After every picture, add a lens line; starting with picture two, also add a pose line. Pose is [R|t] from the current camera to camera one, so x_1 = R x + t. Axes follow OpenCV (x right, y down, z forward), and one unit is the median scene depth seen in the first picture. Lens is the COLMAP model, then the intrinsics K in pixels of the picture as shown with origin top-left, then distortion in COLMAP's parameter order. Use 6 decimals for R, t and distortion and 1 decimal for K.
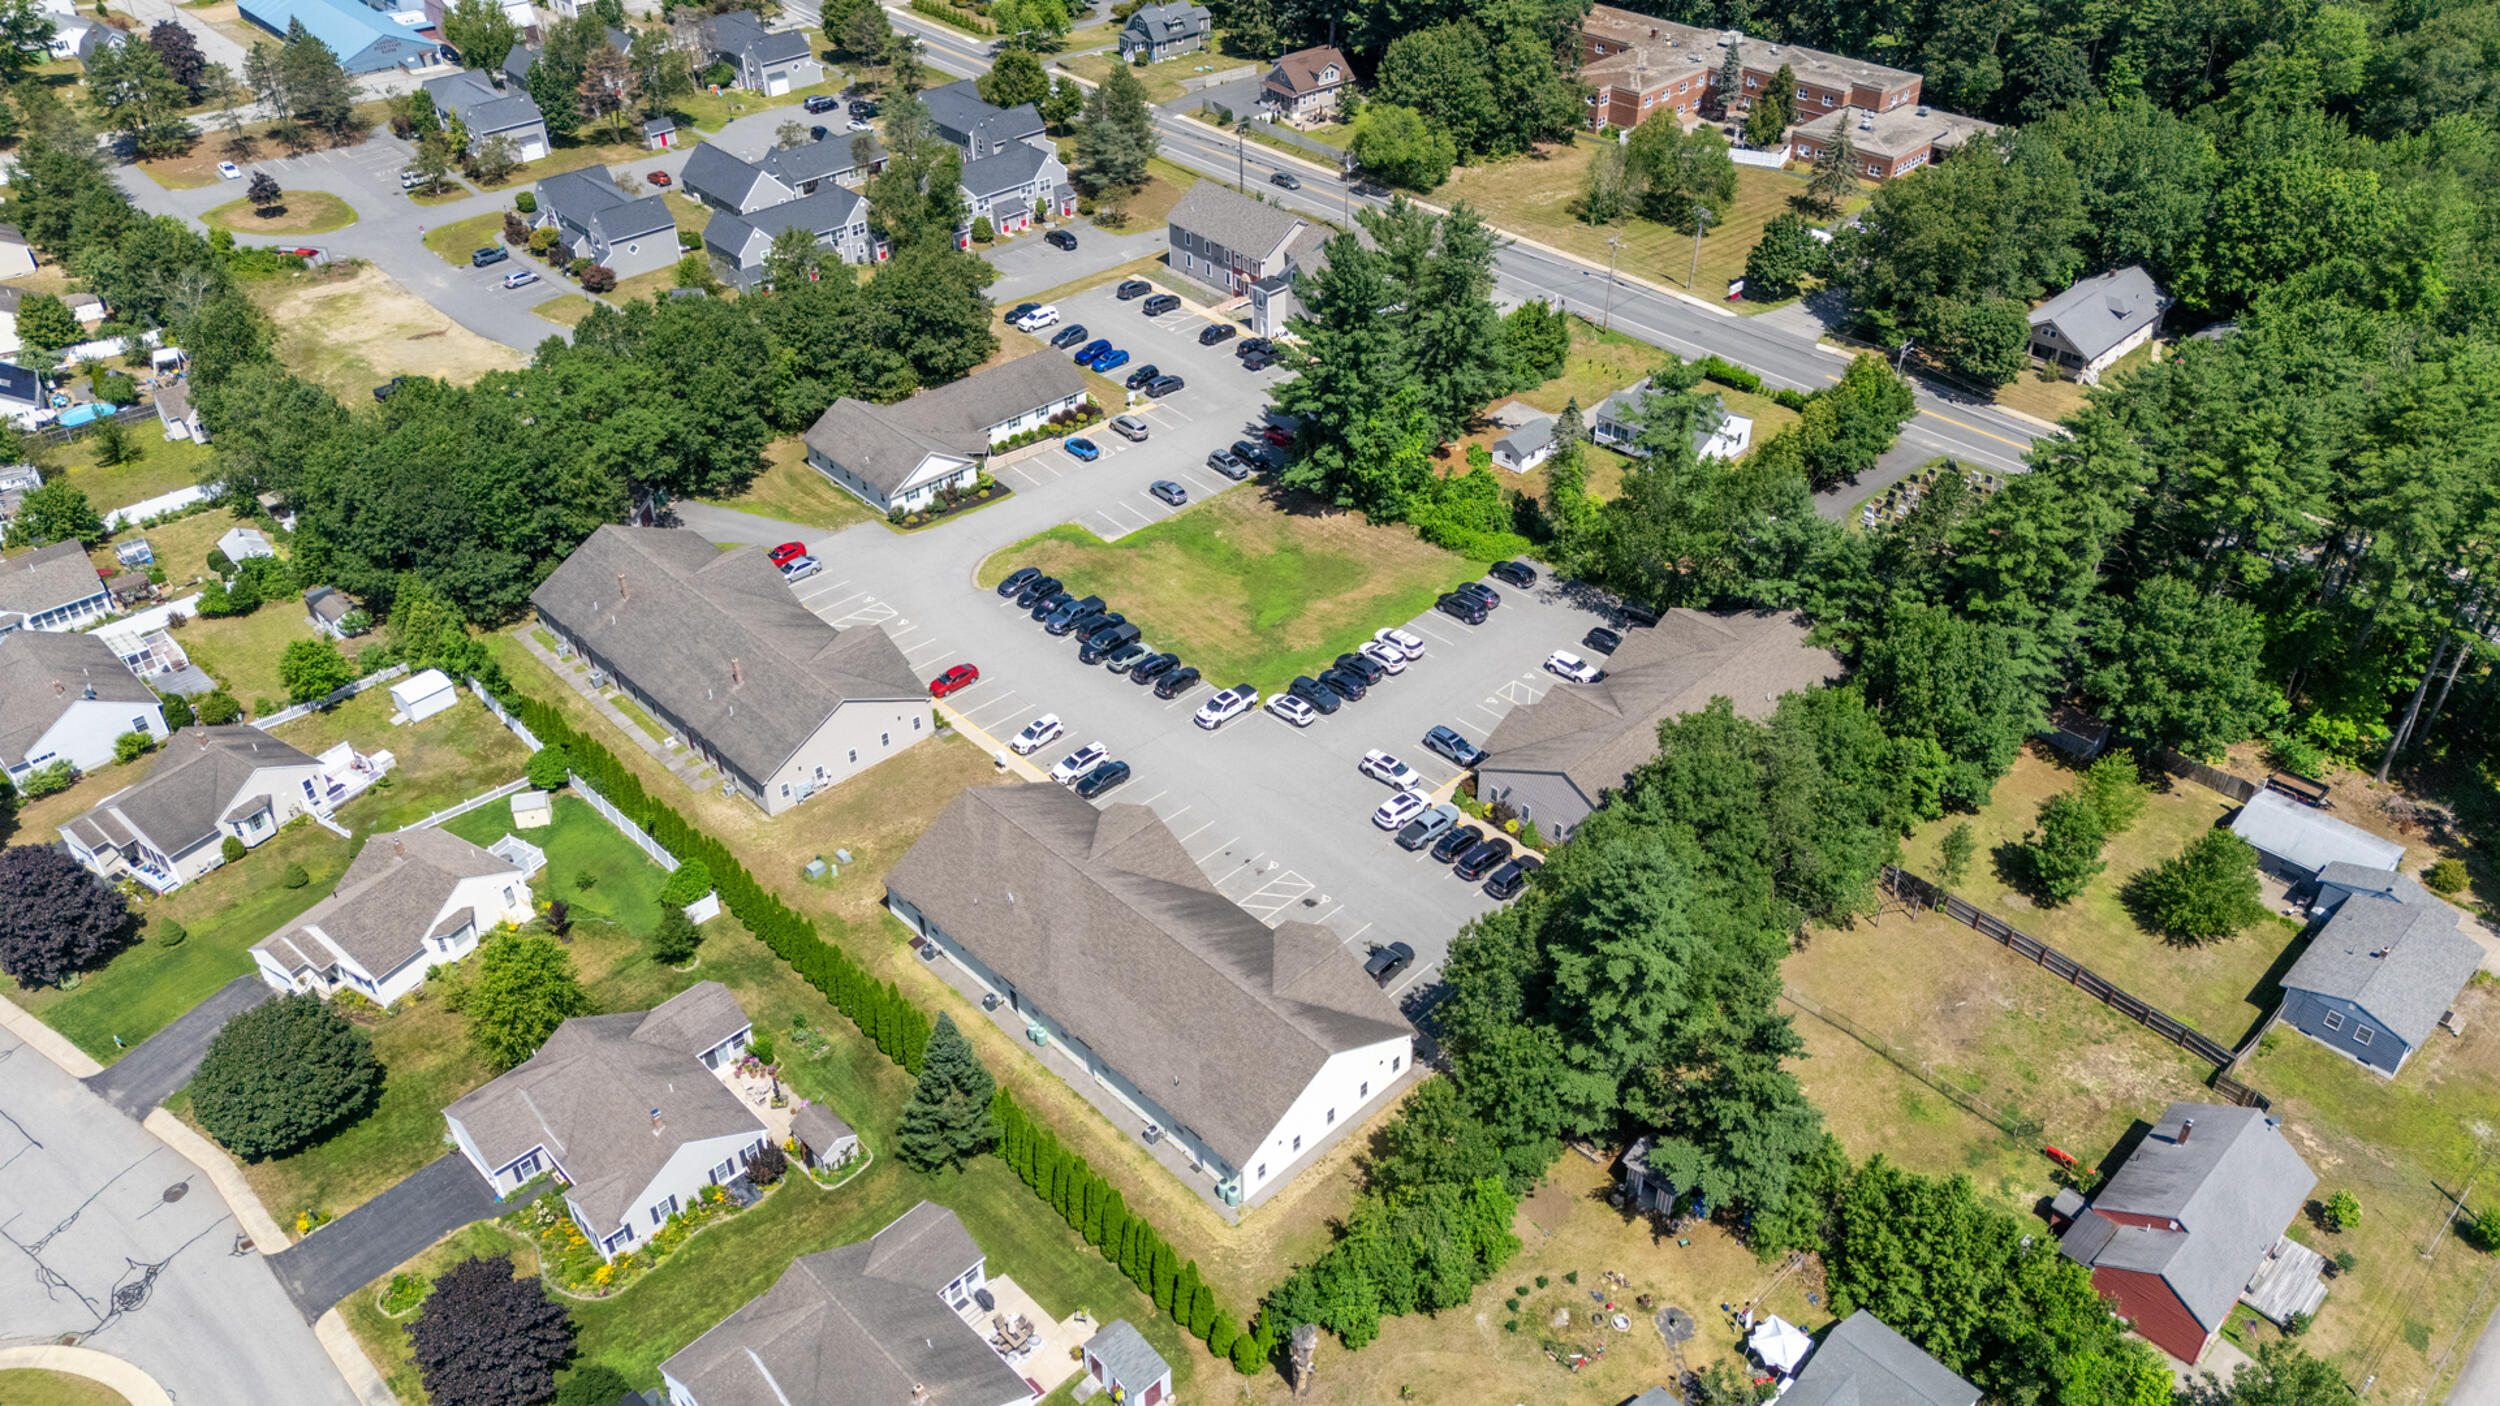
lens RADIAL K [[1820.9, 0, 1268.1], [0, 1820.9, 690.9], [0, 0, 1]] dist [0.093659, -0.087462]
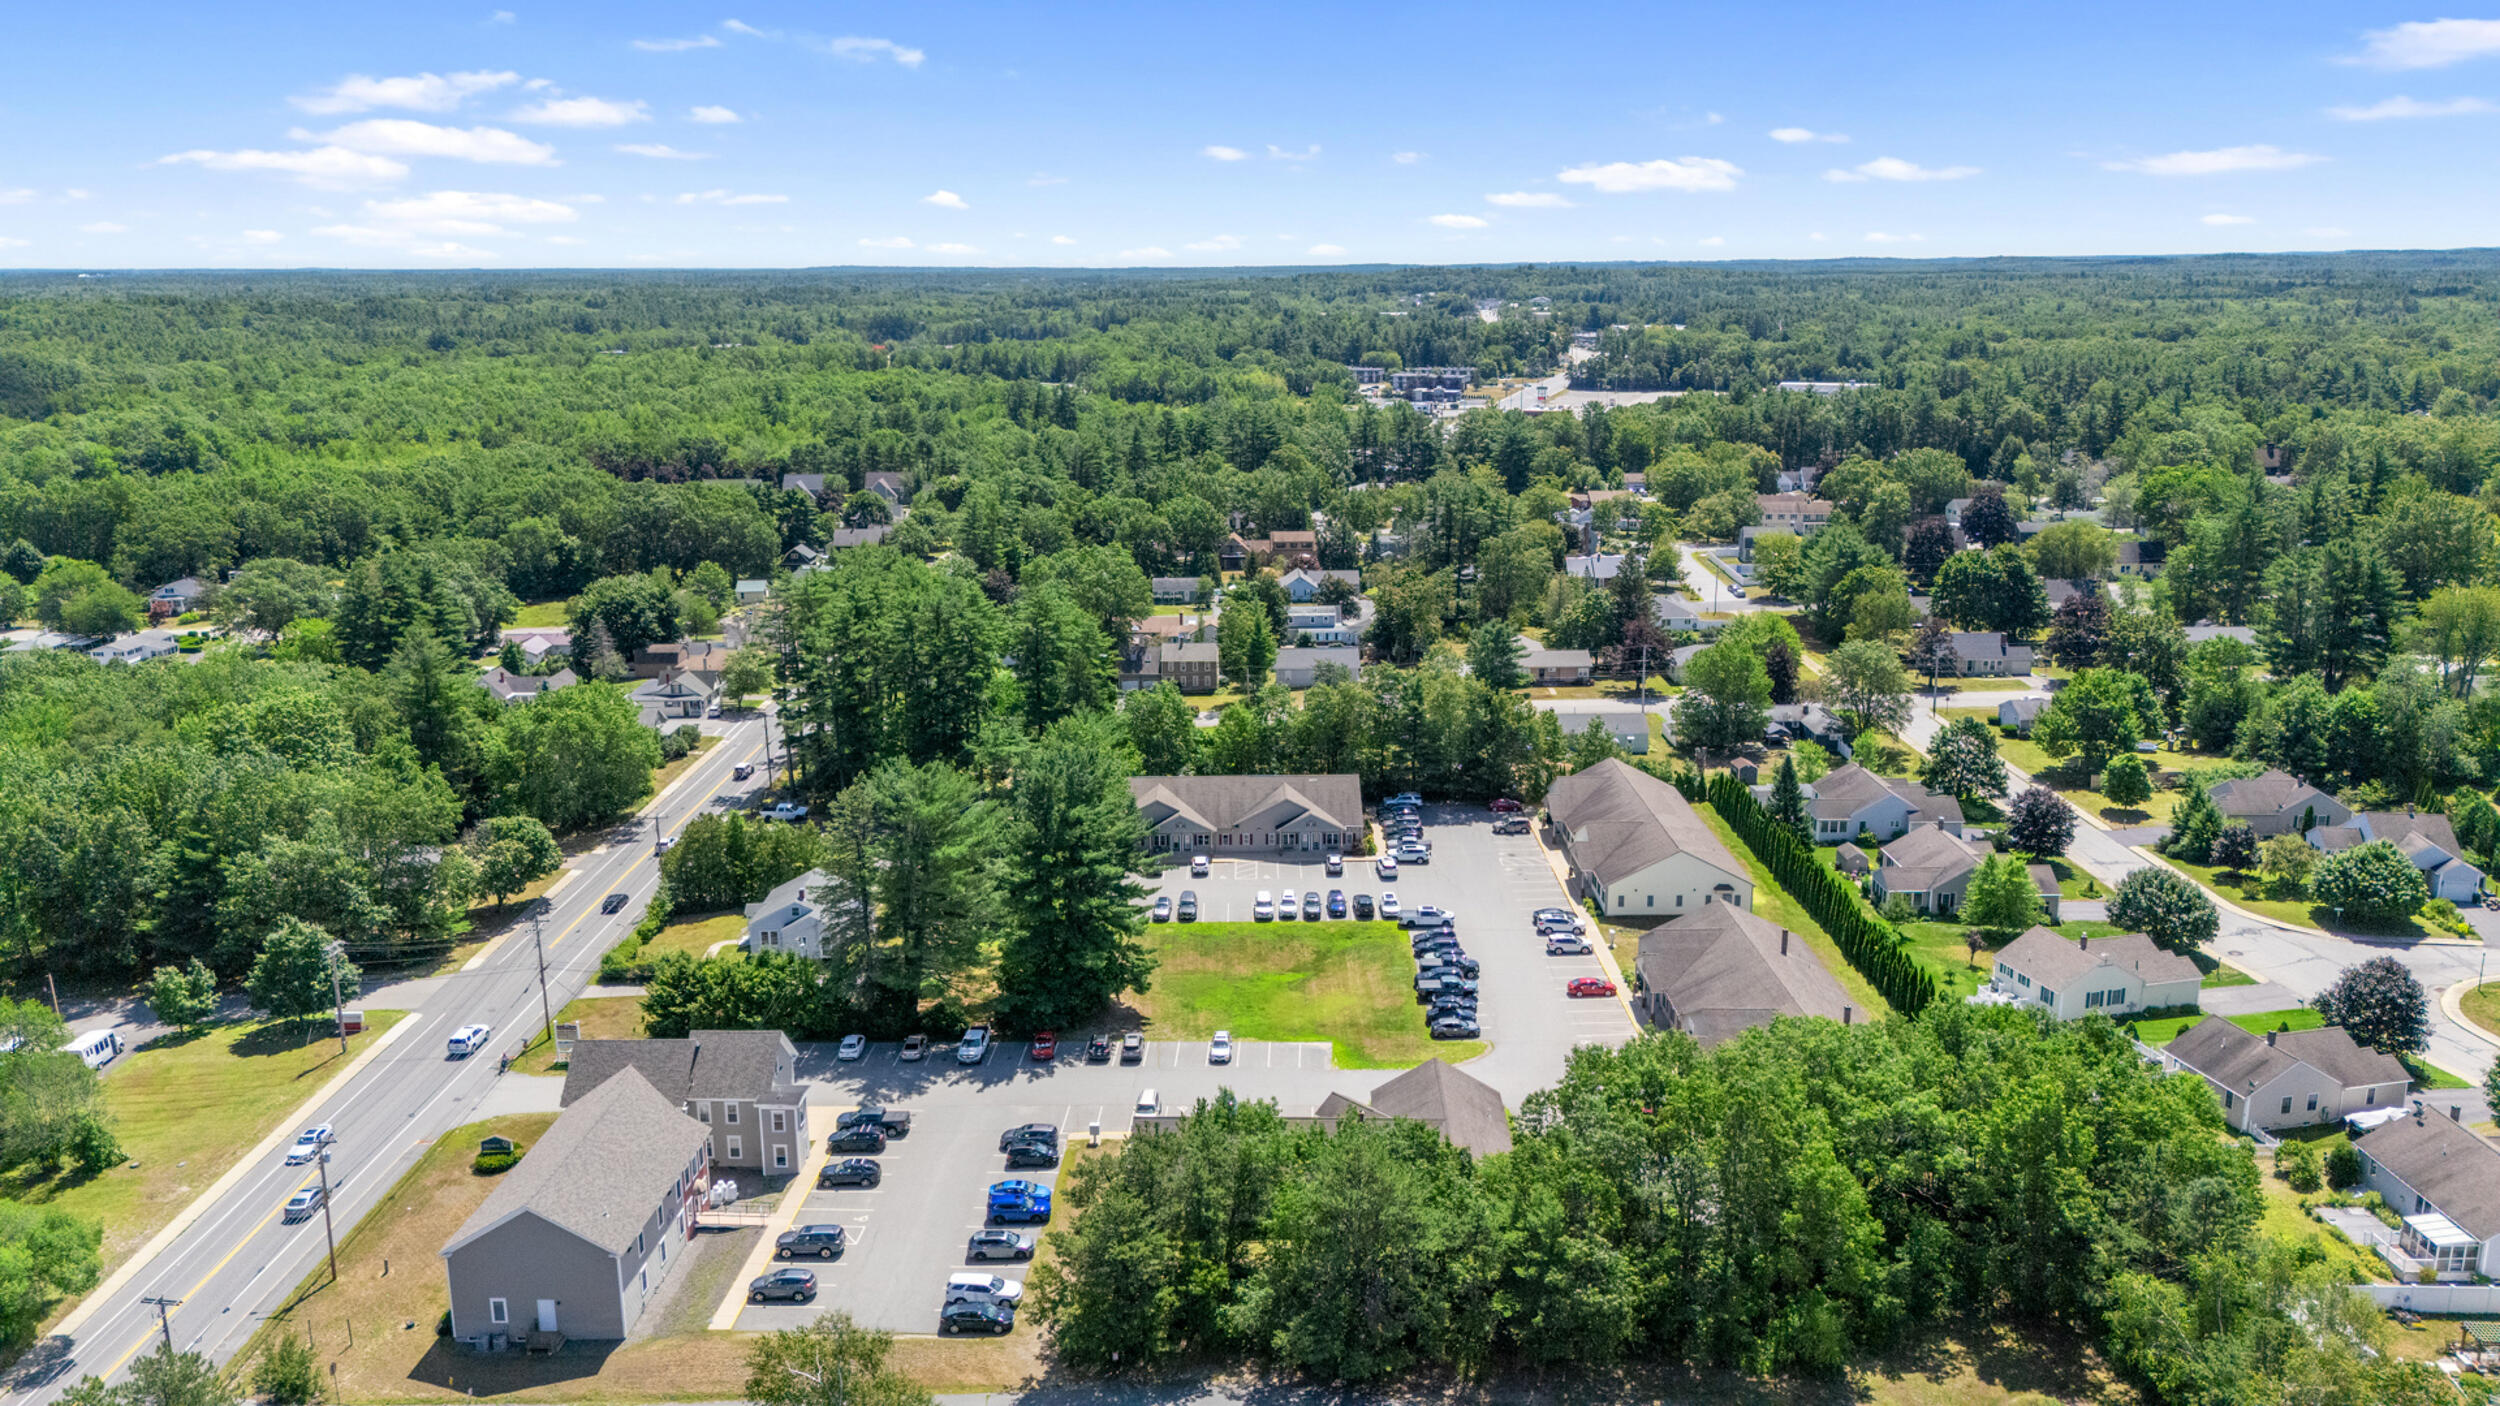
lens RADIAL K [[1820.9, 0, 1268.1], [0, 1820.9, 690.9], [0, 0, 1]] dist [0.093659, -0.087462]
pose [[-0.719958, -0.166009, 0.673871, -0.618415], [0.404970, 0.688037, 0.602166, -0.727645], [-0.563613, 0.706431, -0.428129, 1.191137]]
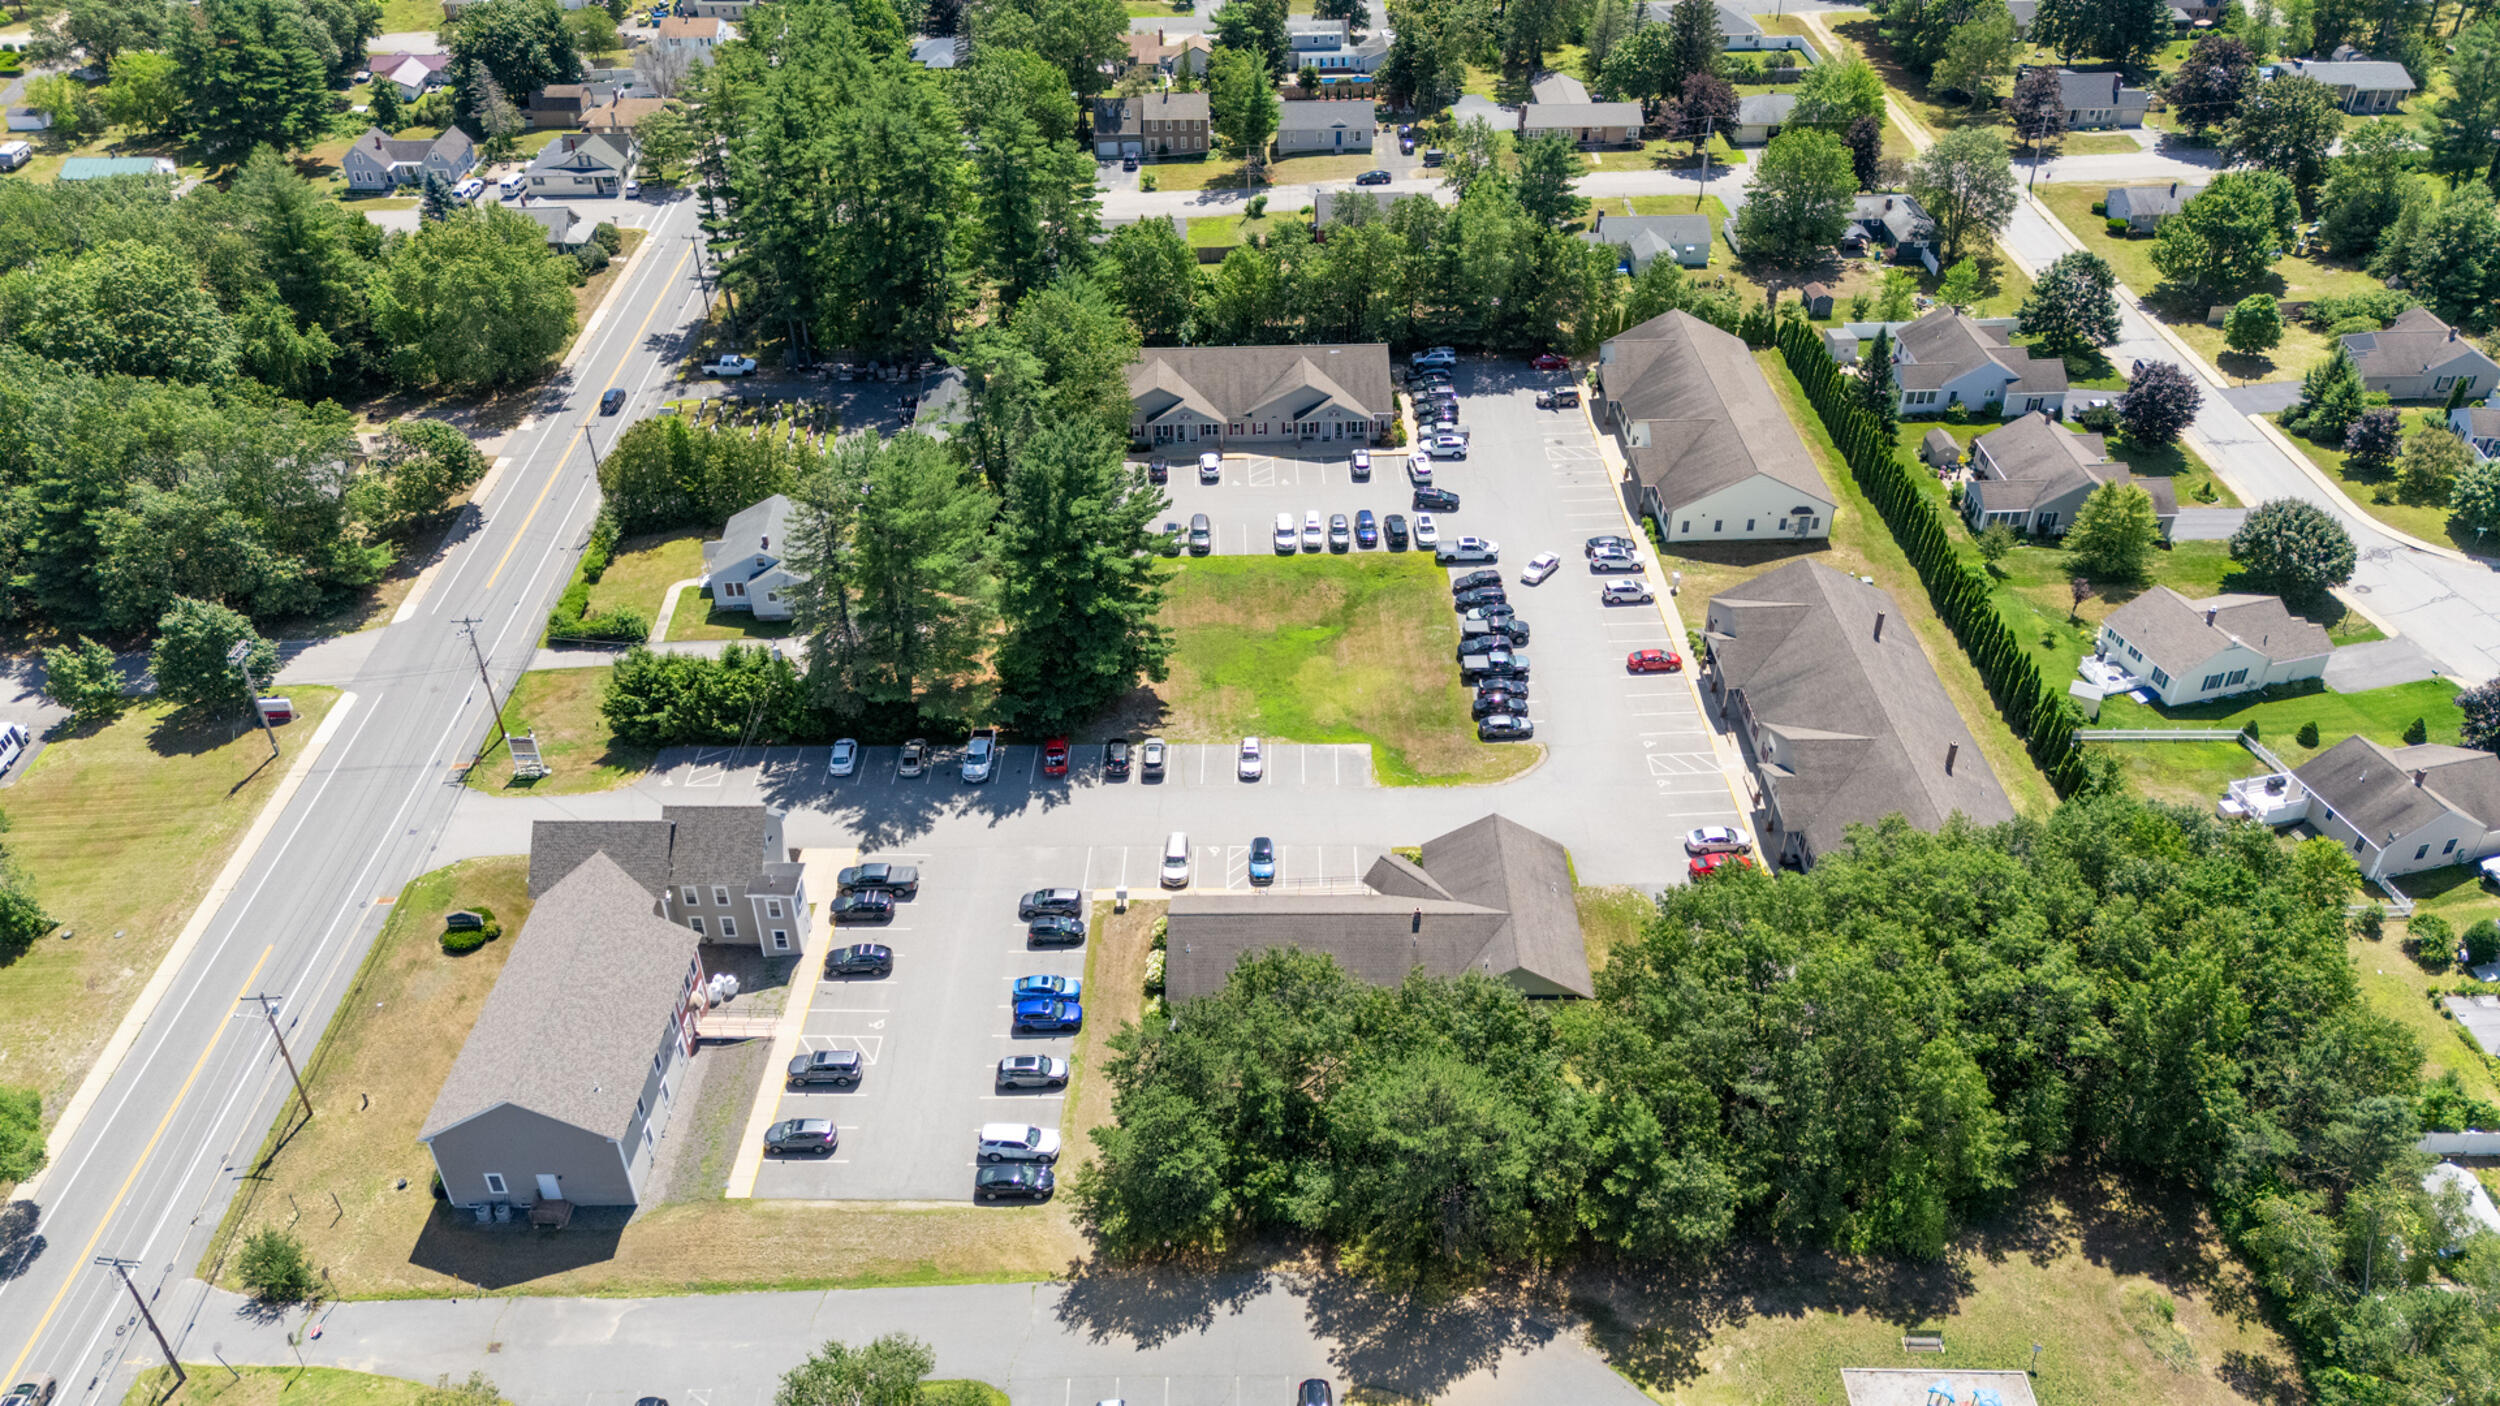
lens RADIAL K [[1820.9, 0, 1268.1], [0, 1820.9, 690.9], [0, 0, 1]] dist [0.093659, -0.087462]
pose [[-0.733207, -0.401586, 0.548758, -0.472912], [0.396135, 0.403674, 0.824696, -0.755619], [-0.552706, 0.822056, -0.136894, 1.032821]]
